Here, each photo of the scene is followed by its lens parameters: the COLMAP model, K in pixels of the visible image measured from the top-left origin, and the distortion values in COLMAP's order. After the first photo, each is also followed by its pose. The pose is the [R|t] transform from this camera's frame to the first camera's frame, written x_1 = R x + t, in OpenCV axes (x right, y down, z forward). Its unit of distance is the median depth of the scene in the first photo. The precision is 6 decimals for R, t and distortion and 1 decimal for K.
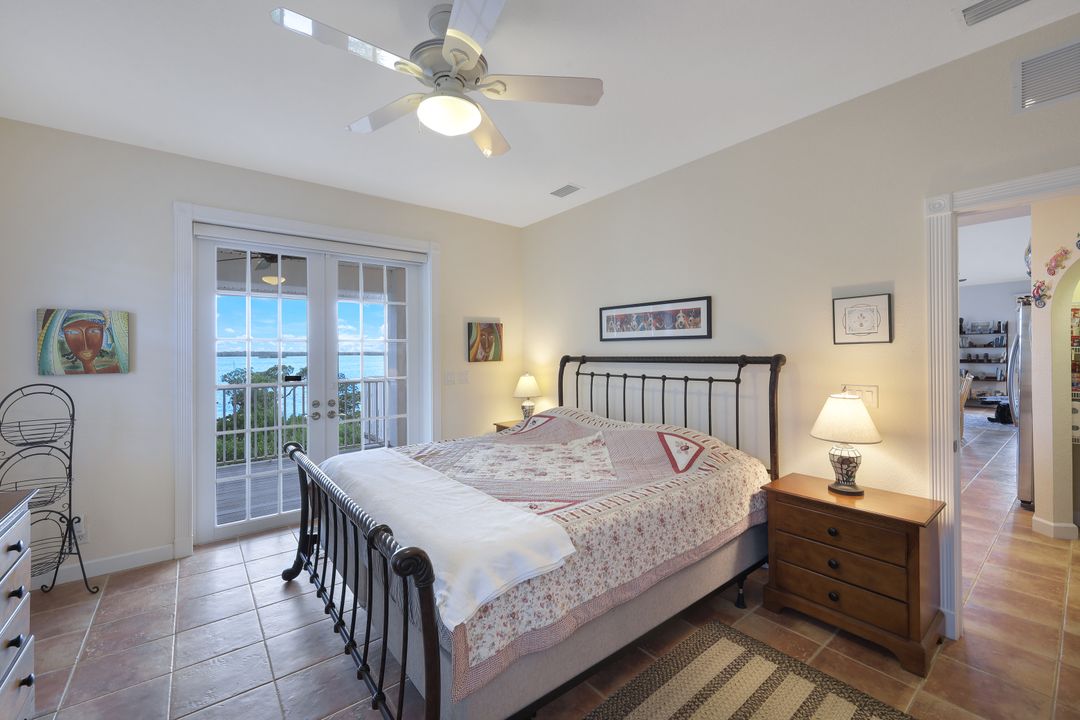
lens RADIAL K [[438.6, 0, 537.3], [0, 438.6, 352.1], [0, 0, 1]] dist [0.001767, 0.000079]
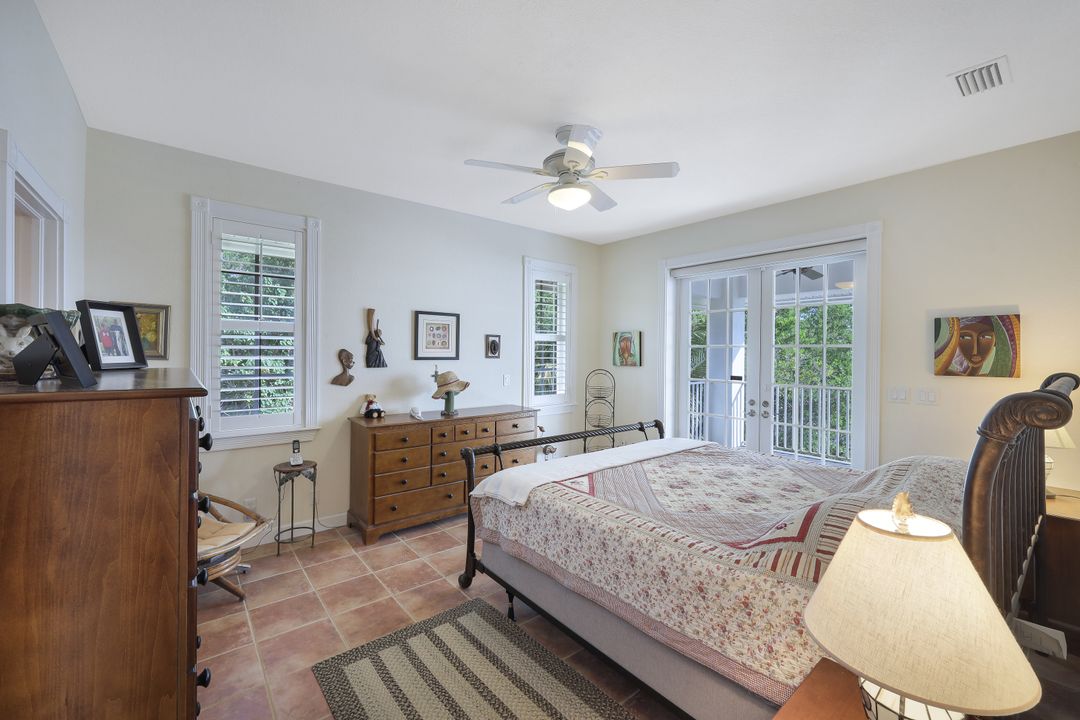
lens RADIAL K [[438.6, 0, 537.3], [0, 438.6, 352.1], [0, 0, 1]] dist [0.001767, 0.000079]
pose [[0.017205, 0.009801, -0.999804, 0.852162], [-0.008632, 0.999916, 0.009653, -0.024327], [0.999815, 0.008464, 0.017289, 0.588420]]
